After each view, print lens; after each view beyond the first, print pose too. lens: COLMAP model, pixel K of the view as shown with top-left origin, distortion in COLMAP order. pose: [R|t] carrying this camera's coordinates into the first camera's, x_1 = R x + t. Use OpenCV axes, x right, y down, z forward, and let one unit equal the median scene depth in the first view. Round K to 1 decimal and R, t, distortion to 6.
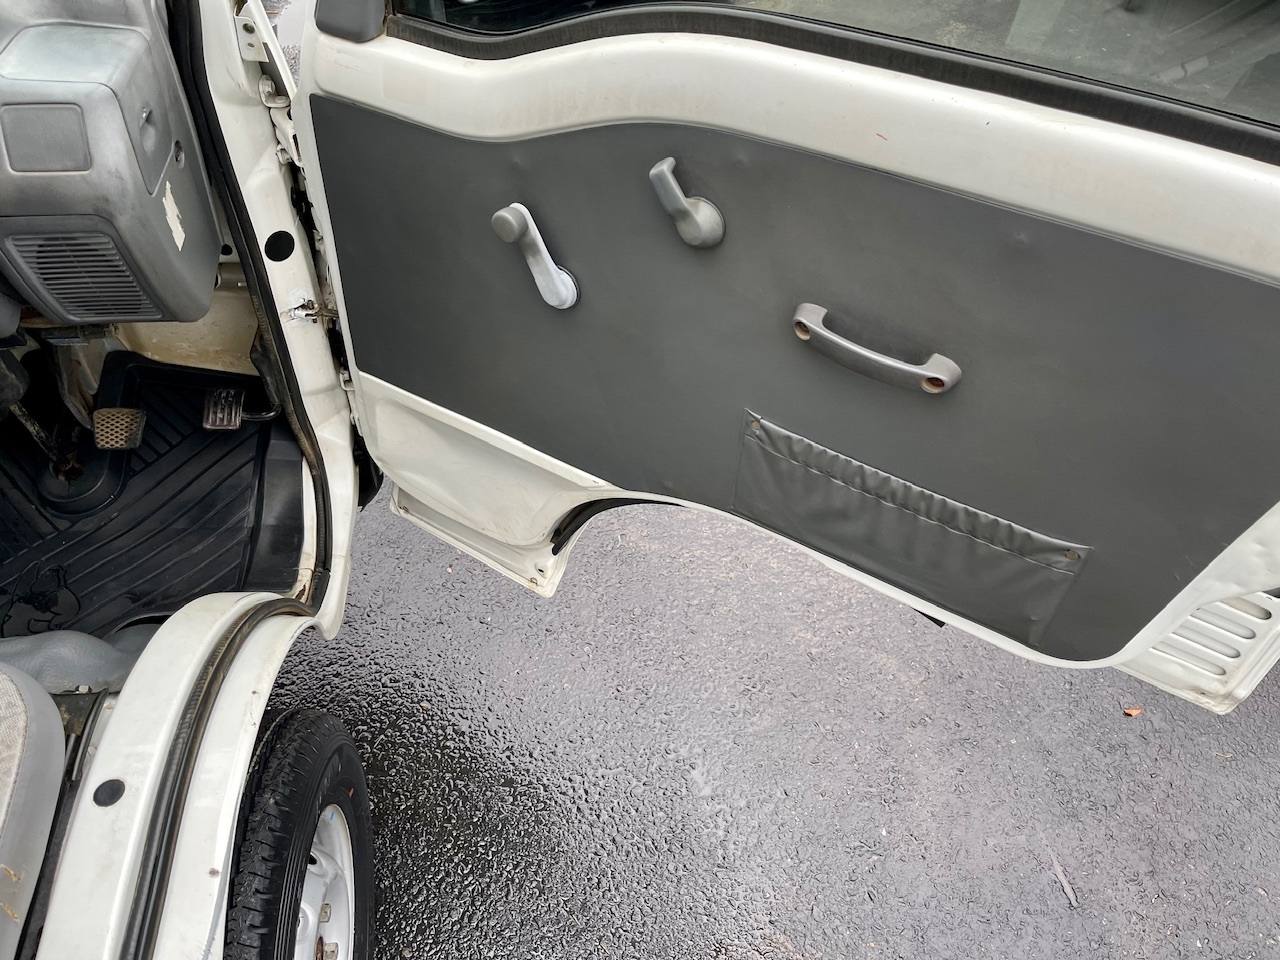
lens RADIAL K [[970.4, 0, 604.4], [0, 970.4, 497.6], [0, 0, 1]] dist [0.036814, -0.053282]
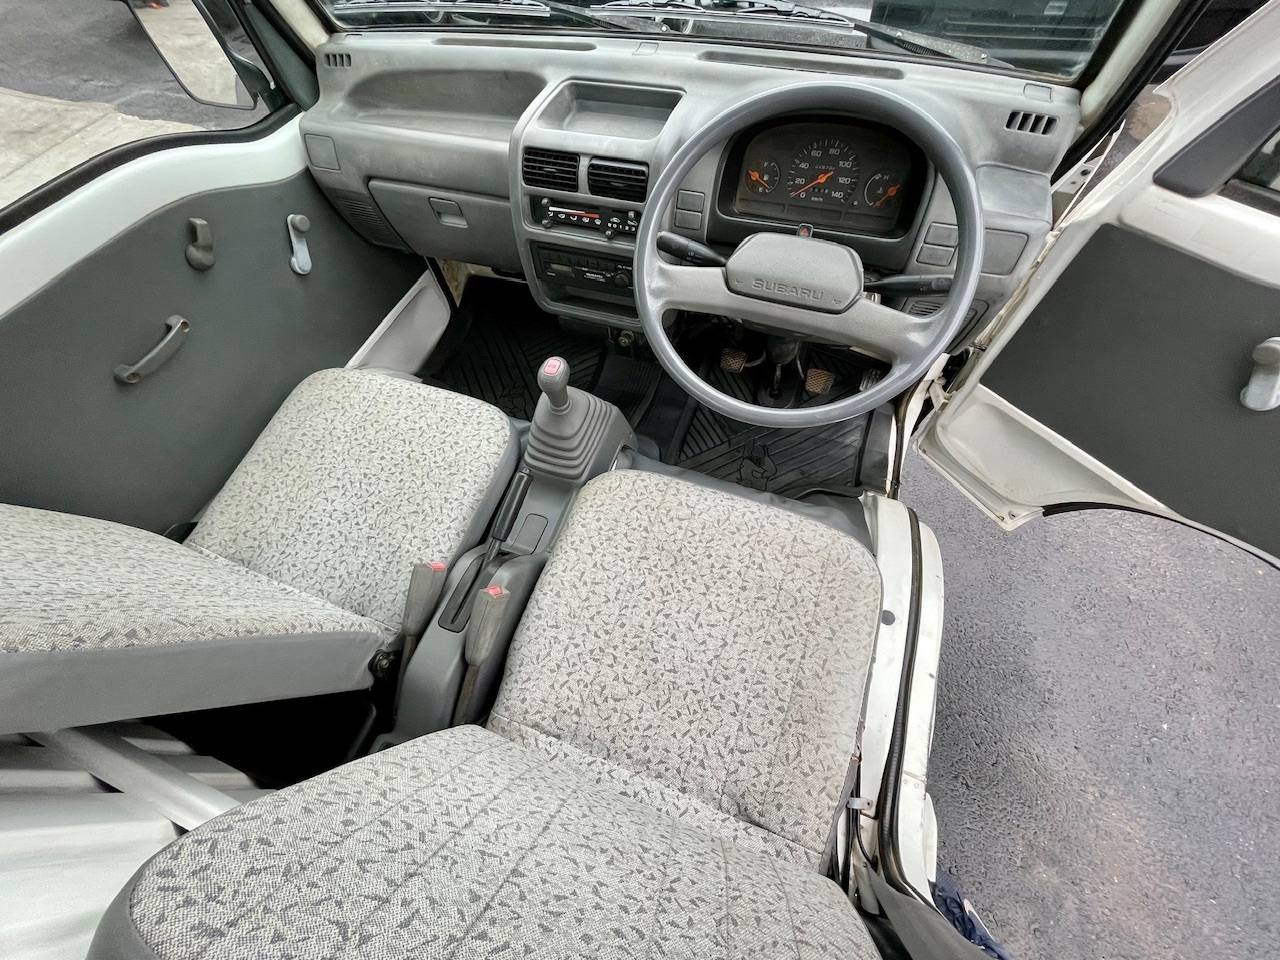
lens RADIAL K [[505.4, 0, 622.2], [0, 505.4, 484.3], [0, 0, 1]] dist [-0.002939, 0.000107]
pose [[0.901280, 0.308145, -0.304534, -0.468546], [-0.231610, 0.936751, 0.262402, -0.052167], [0.366131, -0.165964, 0.915644, -0.037180]]
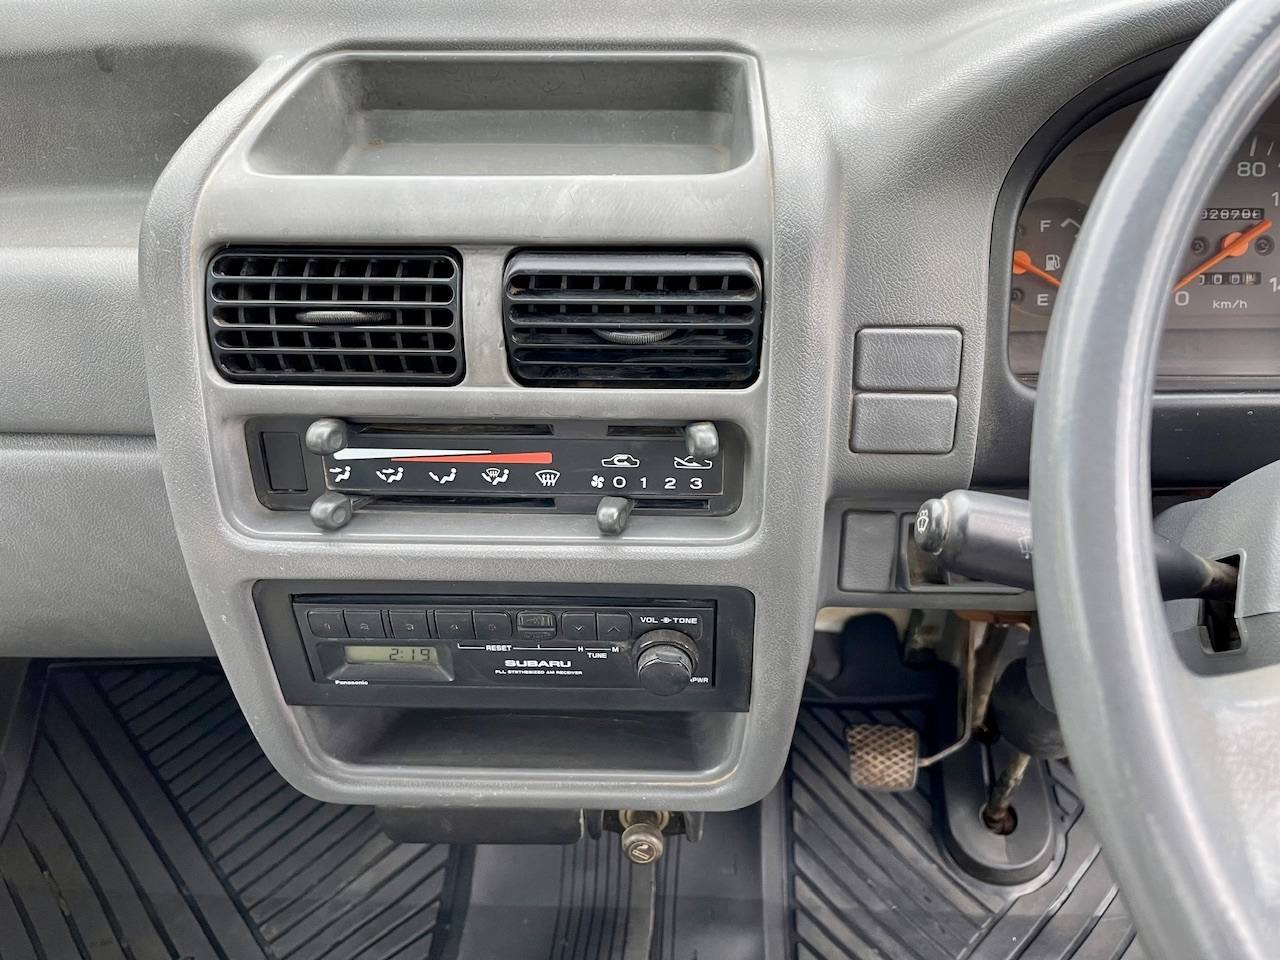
lens RADIAL K [[970.4, 0, 604.4], [0, 970.4, 497.6], [0, 0, 1]] dist [0.036814, -0.053282]
pose [[0.989325, 0.024563, -0.143638, -0.727492], [-0.044333, 0.989702, -0.136106, -0.139802], [0.138816, 0.141021, 0.980226, 0.290825]]
